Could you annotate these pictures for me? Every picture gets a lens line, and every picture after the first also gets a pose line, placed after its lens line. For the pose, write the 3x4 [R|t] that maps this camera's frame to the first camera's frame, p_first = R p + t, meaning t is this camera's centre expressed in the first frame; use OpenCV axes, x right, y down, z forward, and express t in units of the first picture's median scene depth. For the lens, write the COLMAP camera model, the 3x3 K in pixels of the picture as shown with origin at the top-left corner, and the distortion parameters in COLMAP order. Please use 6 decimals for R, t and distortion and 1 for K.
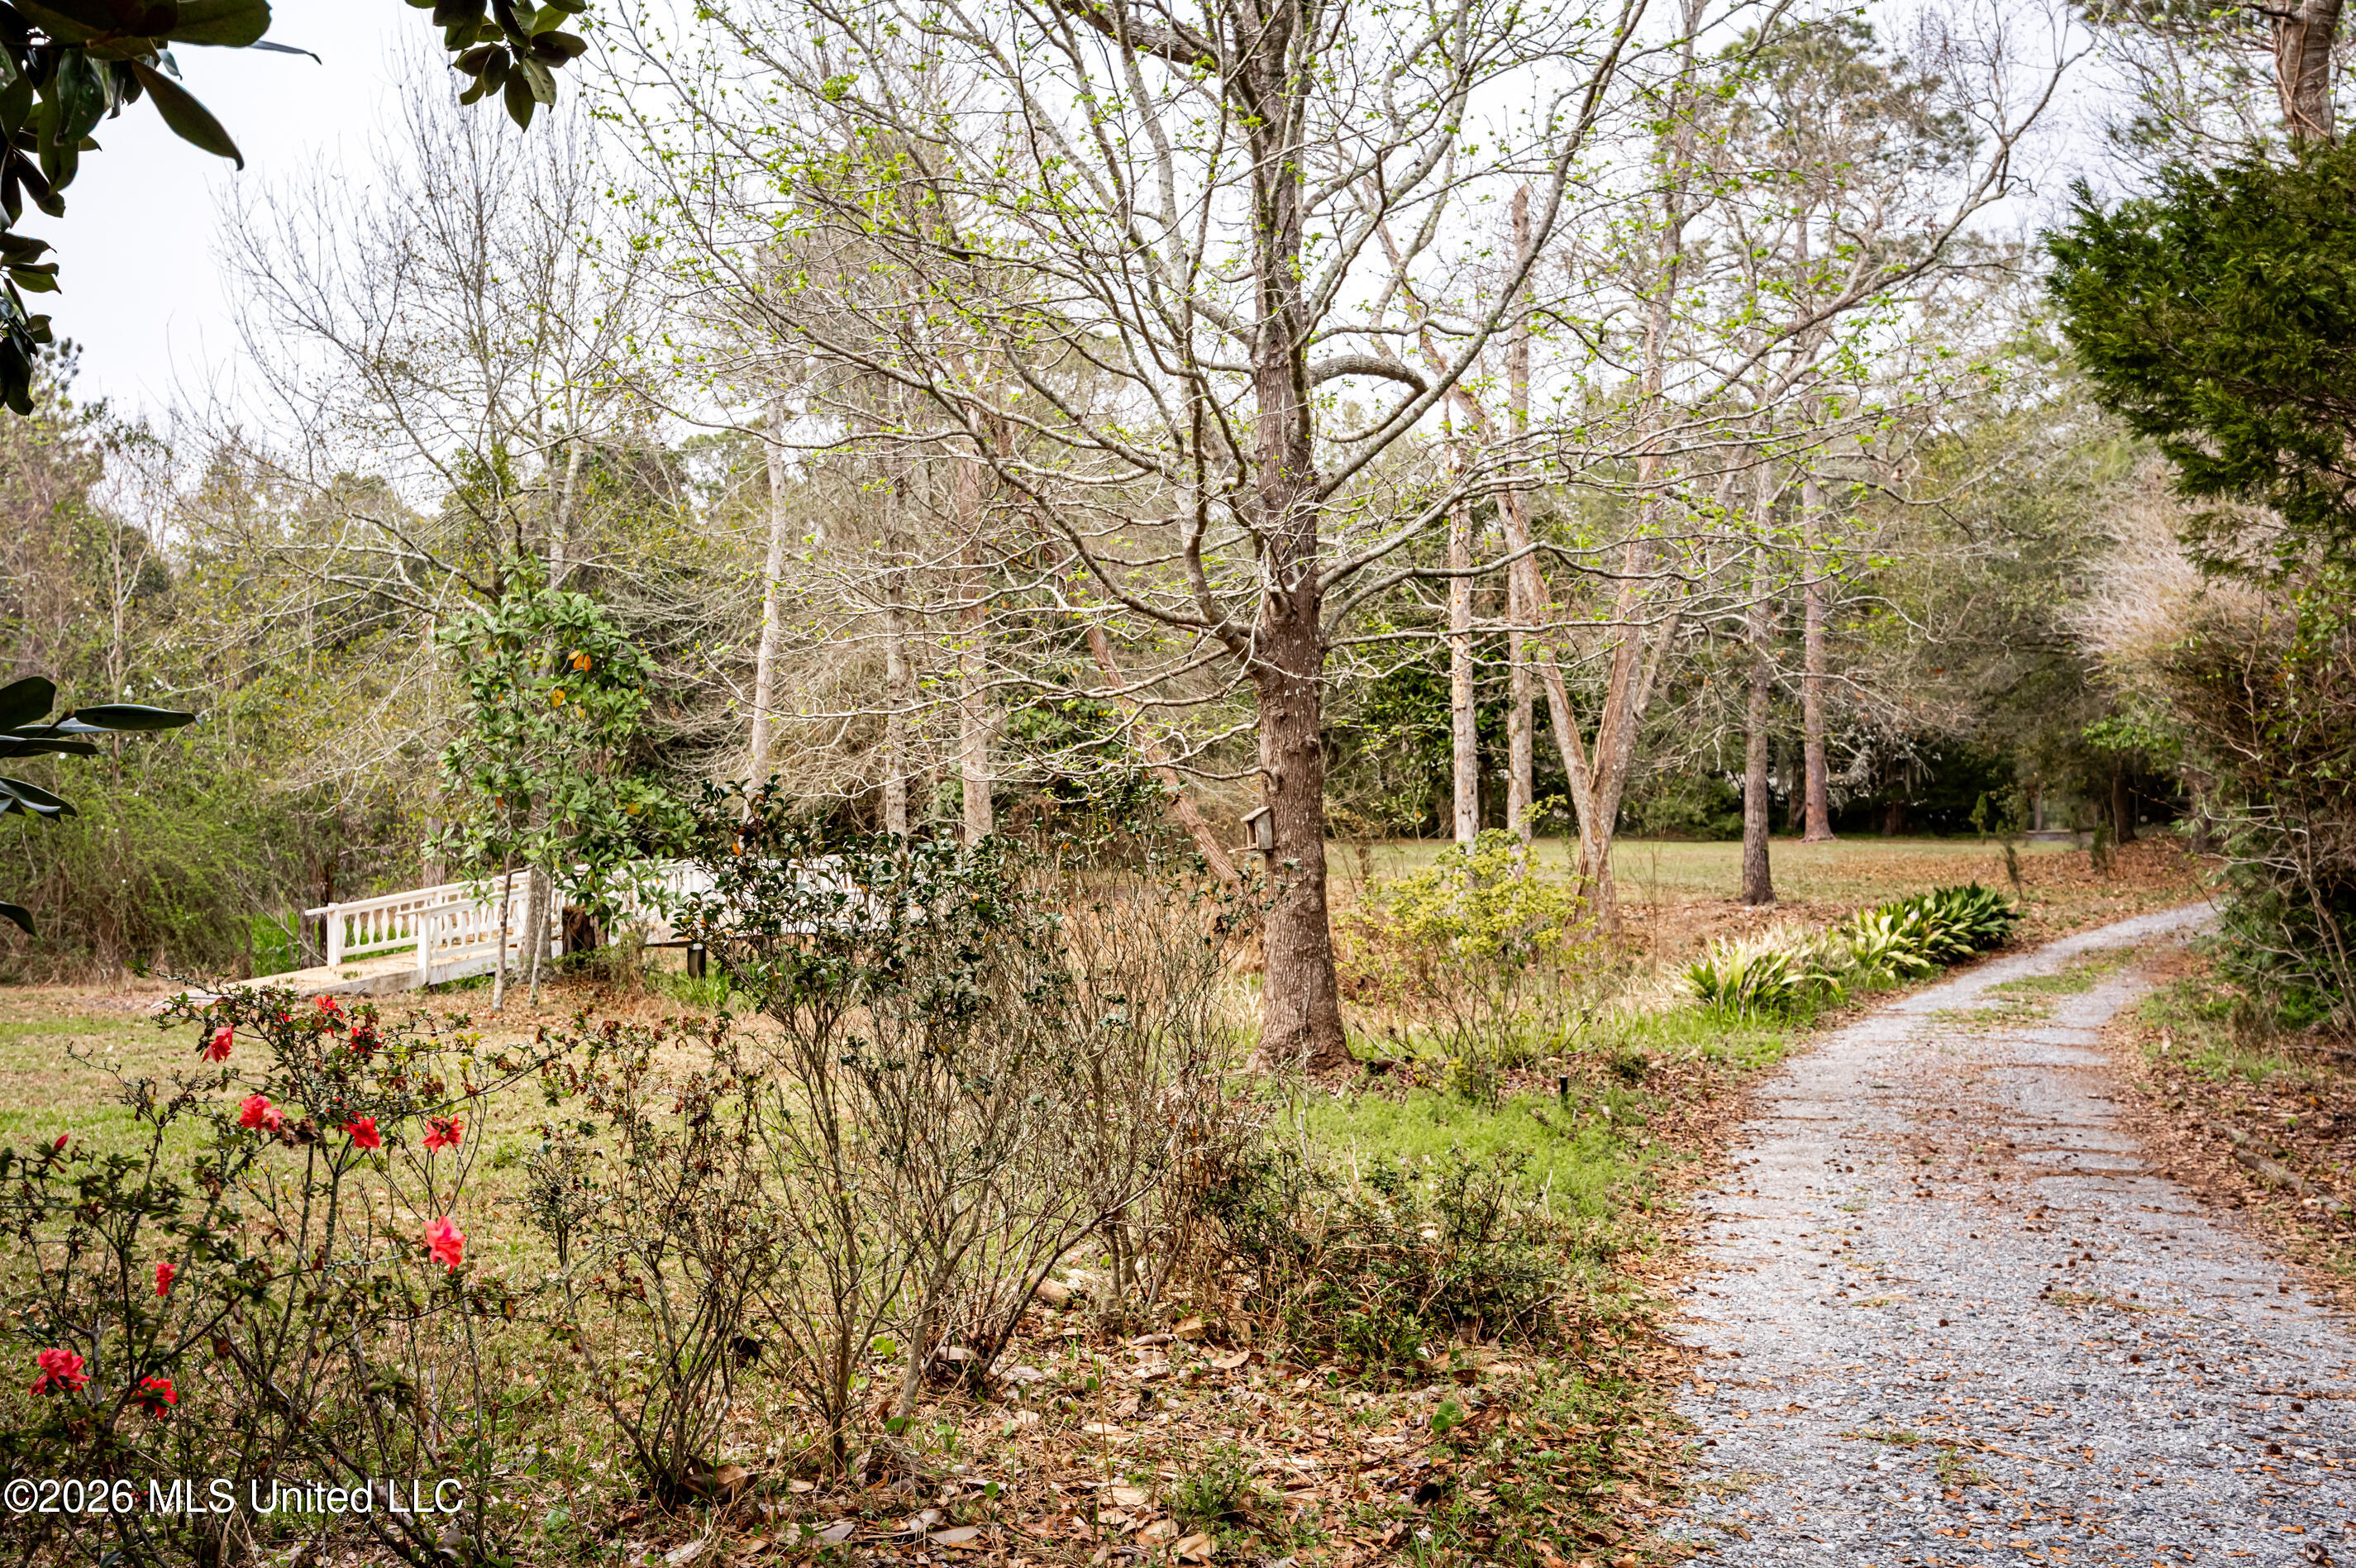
lens RADIAL K [[2217.2, 0, 1174.4], [0, 2217.2, 786.2], [0, 0, 1]] dist [-0.109025, 0.000000]
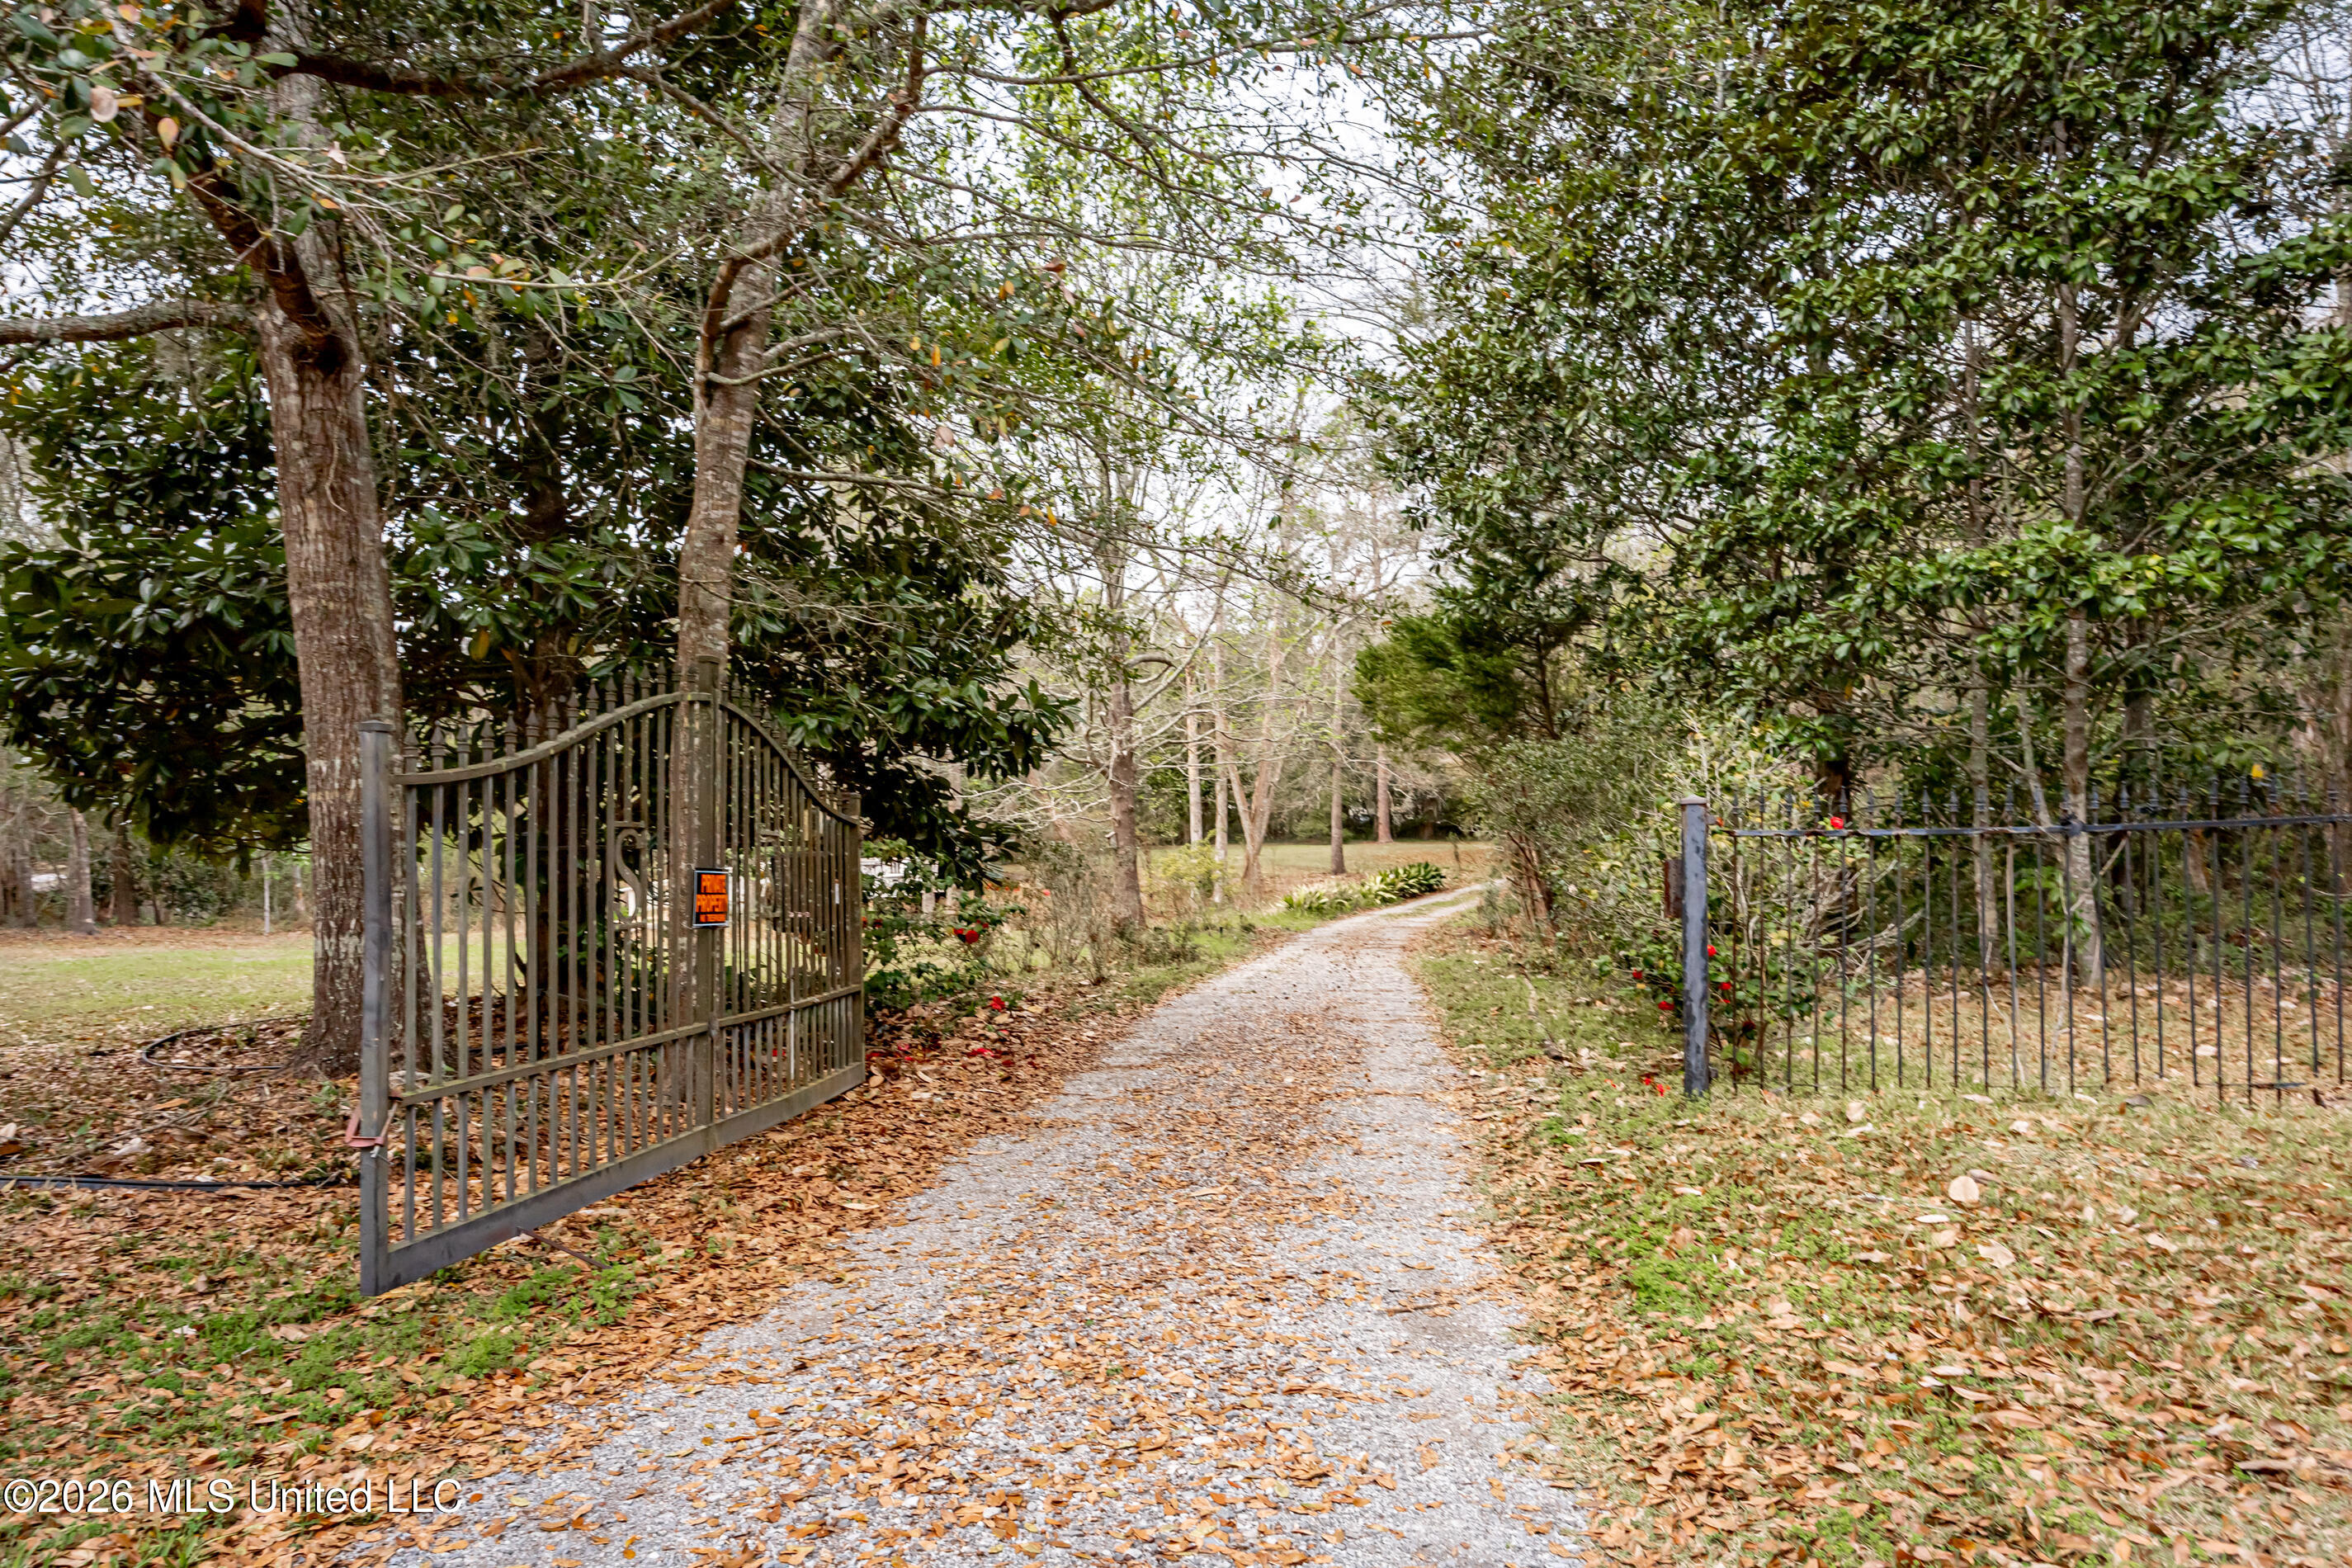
lens RADIAL K [[1473.0, 0, 1174.0], [0, 1473.0, 784.8], [0, 0, 1]] dist [0.000257, -0.000005]
pose [[0.993724, -0.009060, 0.111491, -0.060873], [0.010855, 0.999821, -0.015504, -0.015804], [-0.111331, 0.016617, 0.993644, -0.532792]]
